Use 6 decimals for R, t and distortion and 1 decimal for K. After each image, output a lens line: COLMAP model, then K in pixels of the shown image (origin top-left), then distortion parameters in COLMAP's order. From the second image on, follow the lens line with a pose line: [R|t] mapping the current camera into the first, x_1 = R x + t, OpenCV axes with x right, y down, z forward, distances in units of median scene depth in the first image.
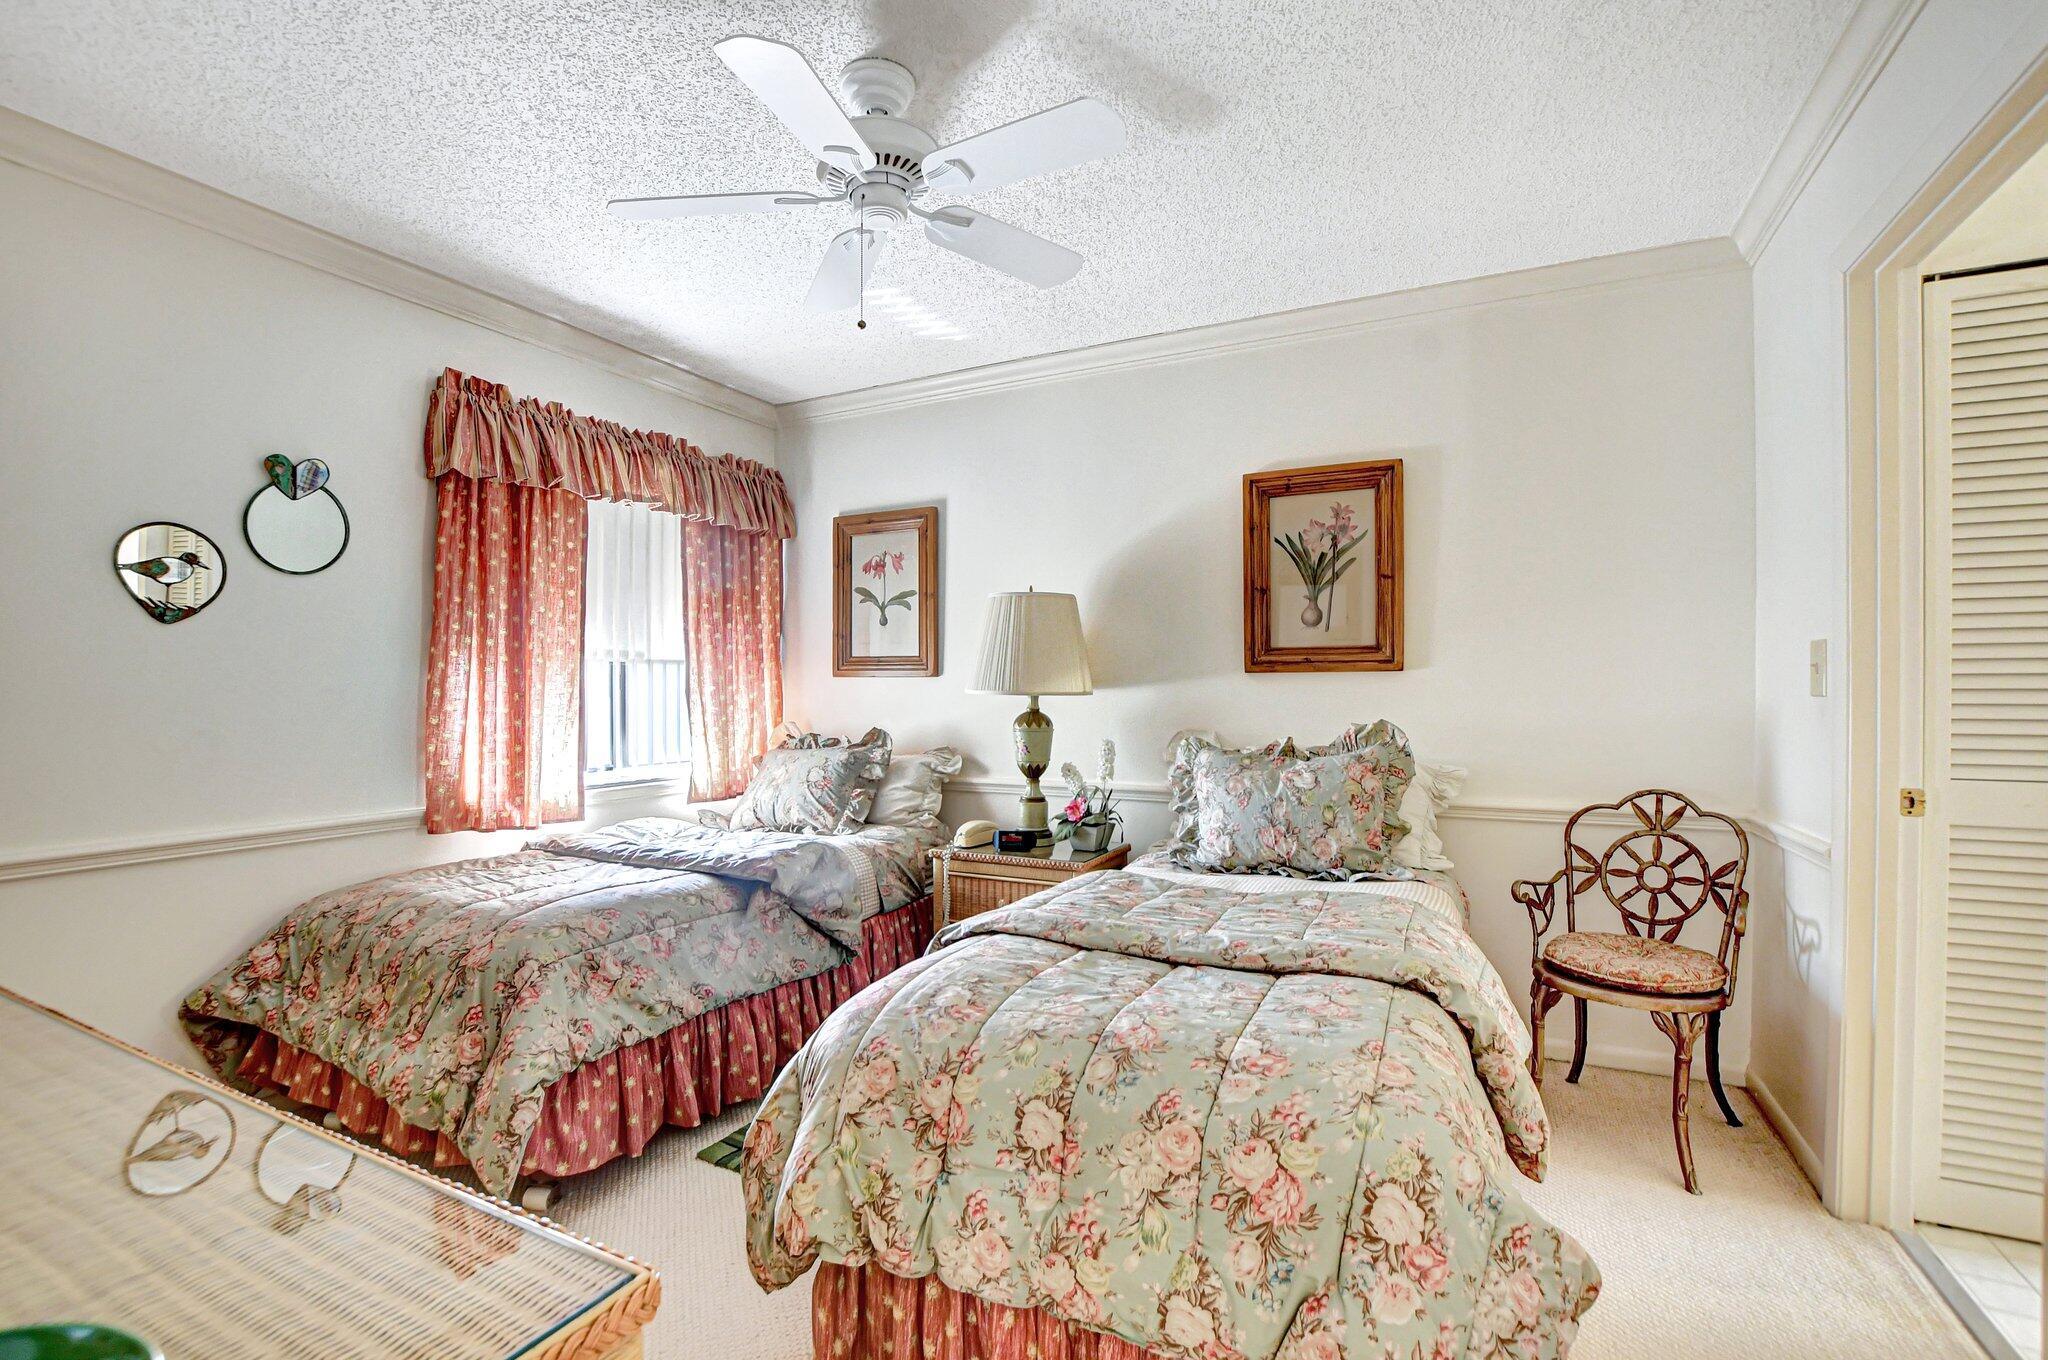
lens RADIAL K [[922.4, 0, 1017.2], [0, 922.4, 689.0], [0, 0, 1]] dist [-0.028740, 0.002889]
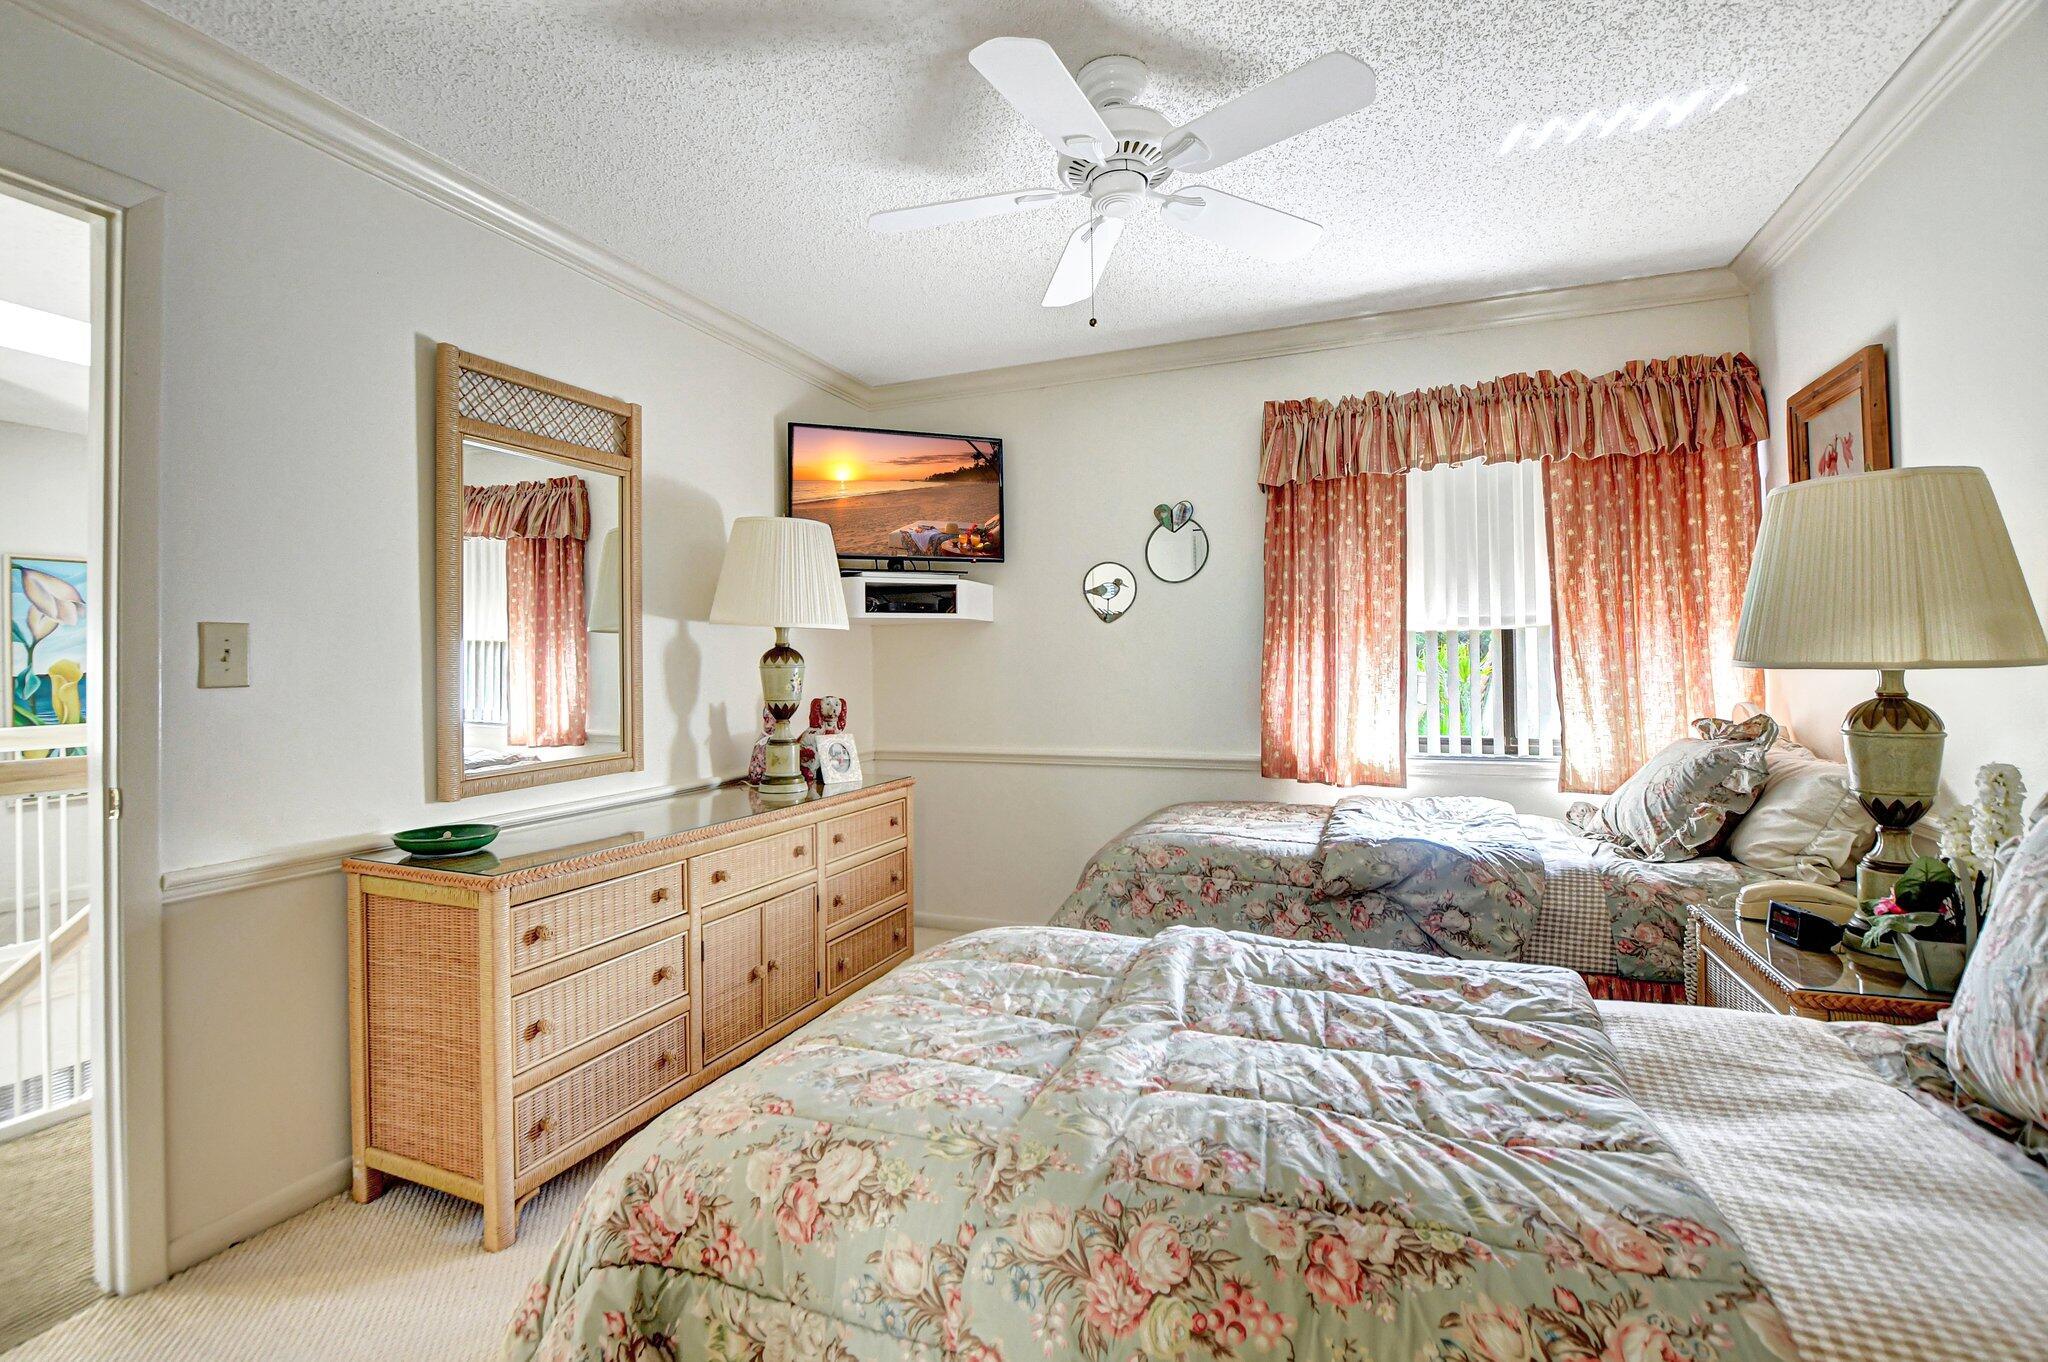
lens RADIAL K [[922.4, 0, 1004.7], [0, 922.4, 648.7], [0, 0, 1]] dist [-0.028740, 0.002889]
pose [[0.080131, -0.013910, -0.996687, 0.490164], [0.012651, 0.999836, -0.012936, -0.004298], [0.996704, -0.011572, 0.080294, 0.451416]]
